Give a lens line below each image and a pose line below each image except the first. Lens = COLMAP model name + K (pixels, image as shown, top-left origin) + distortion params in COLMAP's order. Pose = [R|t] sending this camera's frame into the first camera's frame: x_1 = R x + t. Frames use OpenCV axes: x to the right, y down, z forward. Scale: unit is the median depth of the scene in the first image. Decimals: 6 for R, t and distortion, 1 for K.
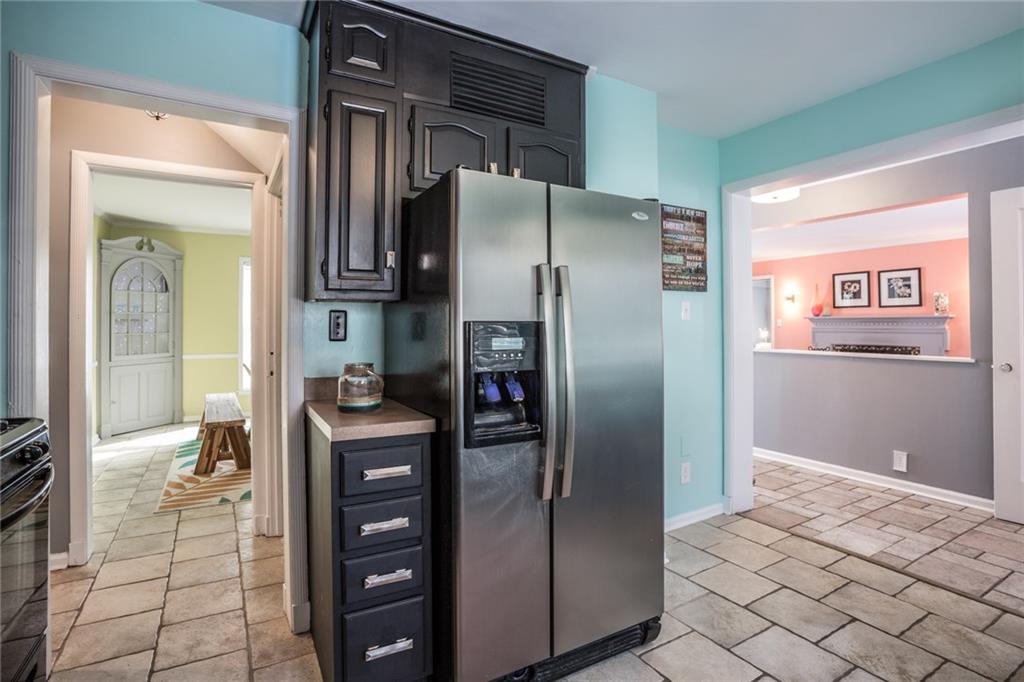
lens RADIAL K [[504.7, 0, 501.9], [0, 504.7, 312.6], [0, 0, 1]] dist [-0.021825, 0.001648]
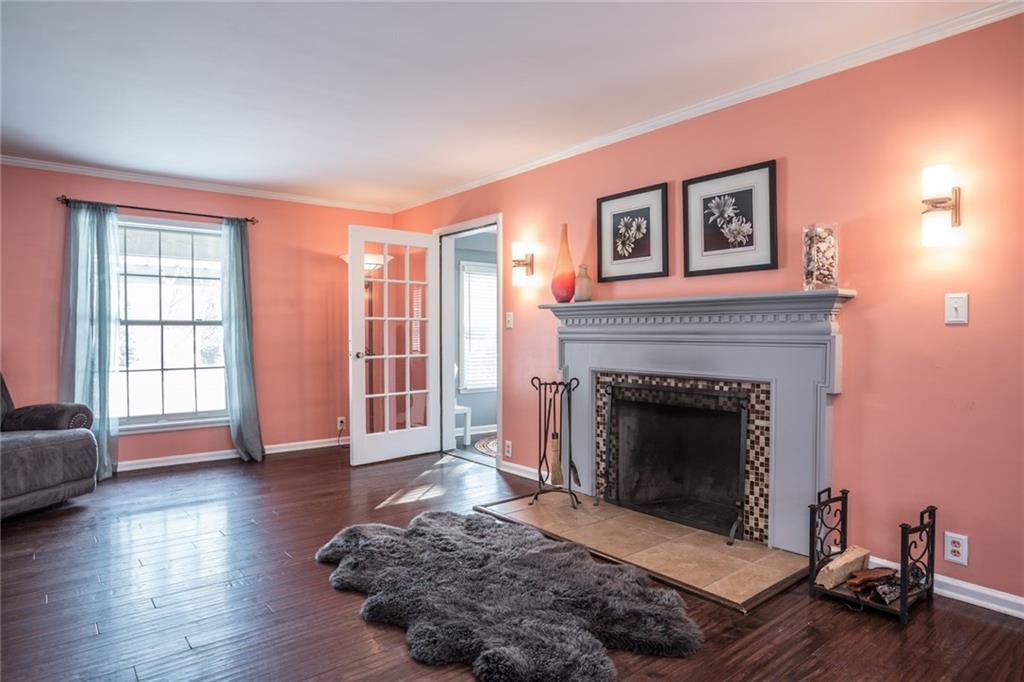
lens RADIAL K [[600.6, 0, 505.7], [0, 600.6, 339.5], [0, 0, 1]] dist [-0.036358, -0.000365]
pose [[0.980616, -0.010955, 0.195632, 0.528613], [0.002952, 0.999148, 0.041154, 0.018569], [-0.195917, -0.039779, 0.979813, 0.572271]]
